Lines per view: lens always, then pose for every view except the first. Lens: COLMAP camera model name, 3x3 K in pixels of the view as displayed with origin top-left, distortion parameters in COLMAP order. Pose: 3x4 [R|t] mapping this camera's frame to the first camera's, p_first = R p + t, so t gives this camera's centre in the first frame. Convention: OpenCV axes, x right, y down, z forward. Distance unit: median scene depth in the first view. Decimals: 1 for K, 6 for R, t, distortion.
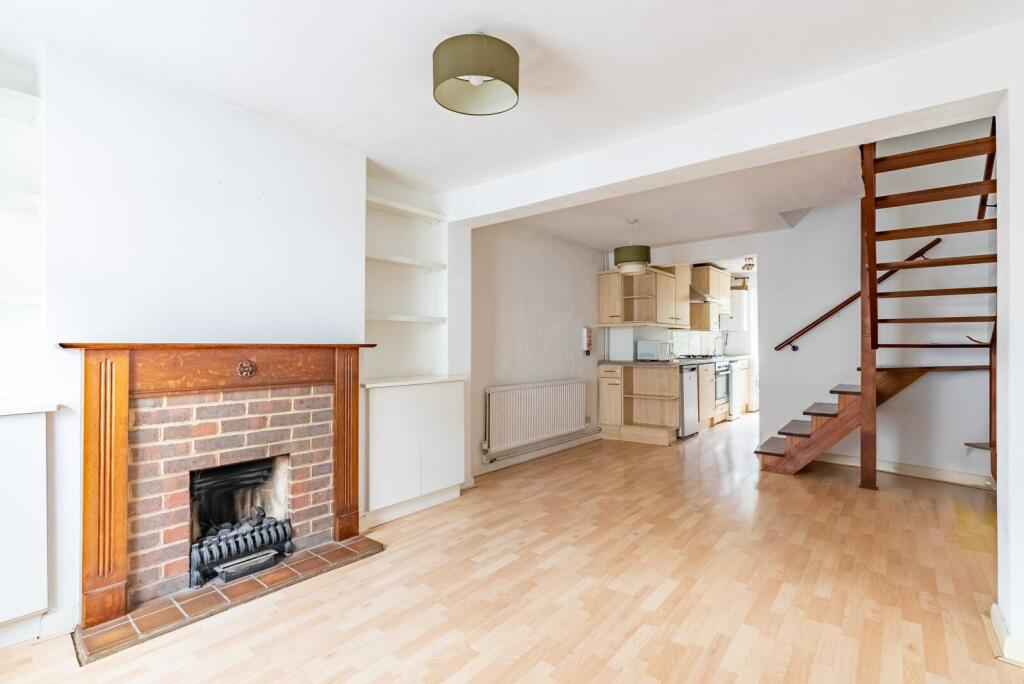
lens RADIAL K [[466.8, 0, 517.8], [0, 466.8, 344.1], [0, 0, 1]] dist [0.000076, -0.000089]
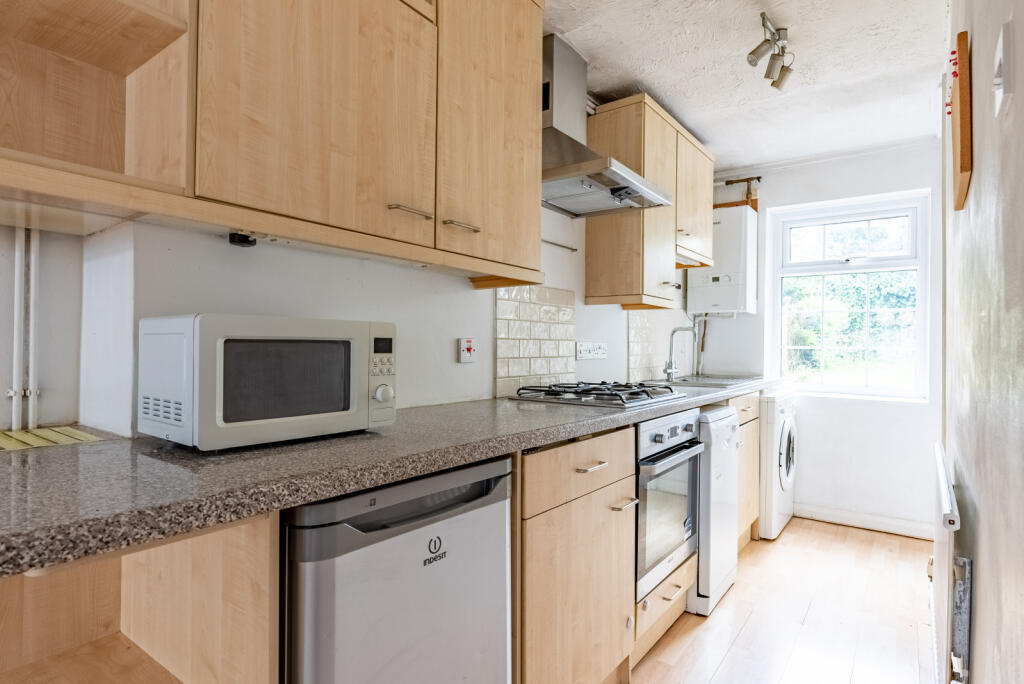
lens RADIAL K [[552.4, 0, 511.5], [0, 552.4, 342.3], [0, 0, 1]] dist [-0.002062, -0.000010]
pose [[0.998114, 0.012550, 0.060083, 0.279089], [-0.012191, 0.999906, -0.006333, 0.000305], [-0.060157, 0.005588, 0.998173, 0.590267]]
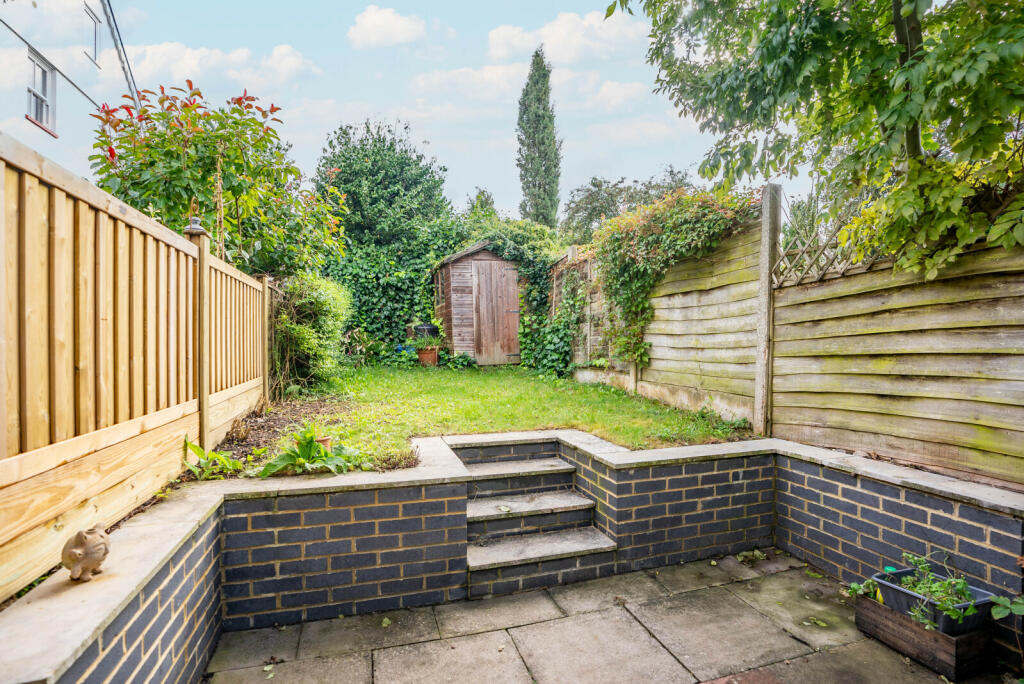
lens RADIAL K [[466.8, 0, 510.3], [0, 466.8, 344.4], [0, 0, 1]] dist [0.000076, -0.000089]
pose [[0.542954, 0.000133, 0.839762, 0.409981], [-0.002057, 0.999997, 0.001172, -0.005572], [-0.839760, -0.002364, 0.542953, 0.813148]]
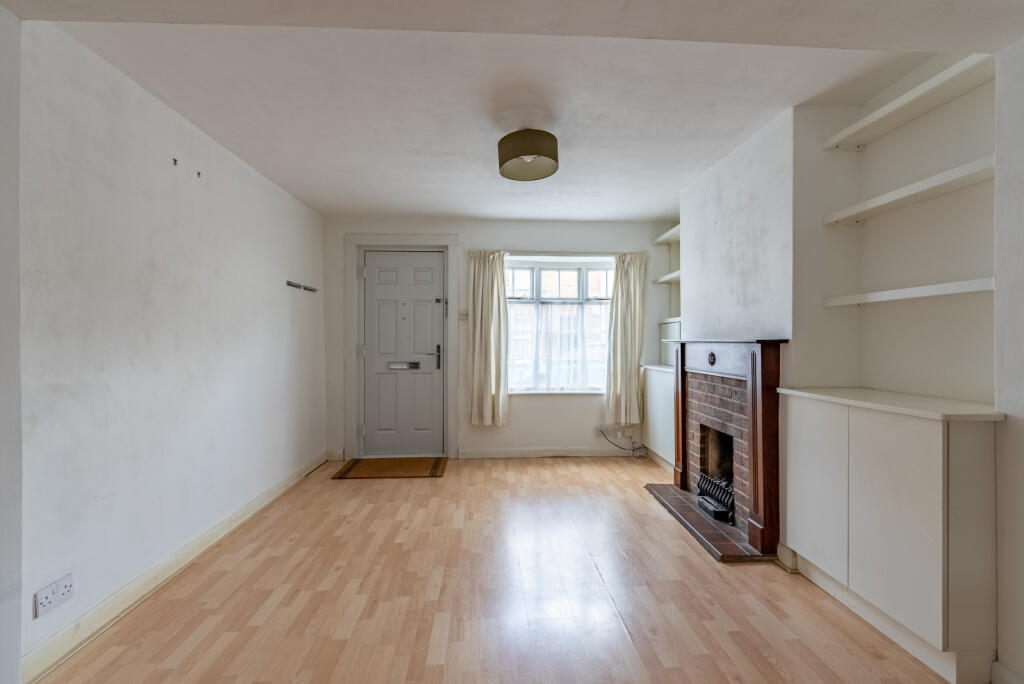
lens RADIAL K [[466.8, 0, 517.9], [0, 466.8, 342.0], [0, 0, 1]] dist [0.000076, -0.000089]
pose [[-0.732421, 0.002137, -0.680849, 0.913761], [0.005368, 0.999982, -0.002636, 0.006696], [0.680831, -0.005585, -0.732419, 2.020294]]
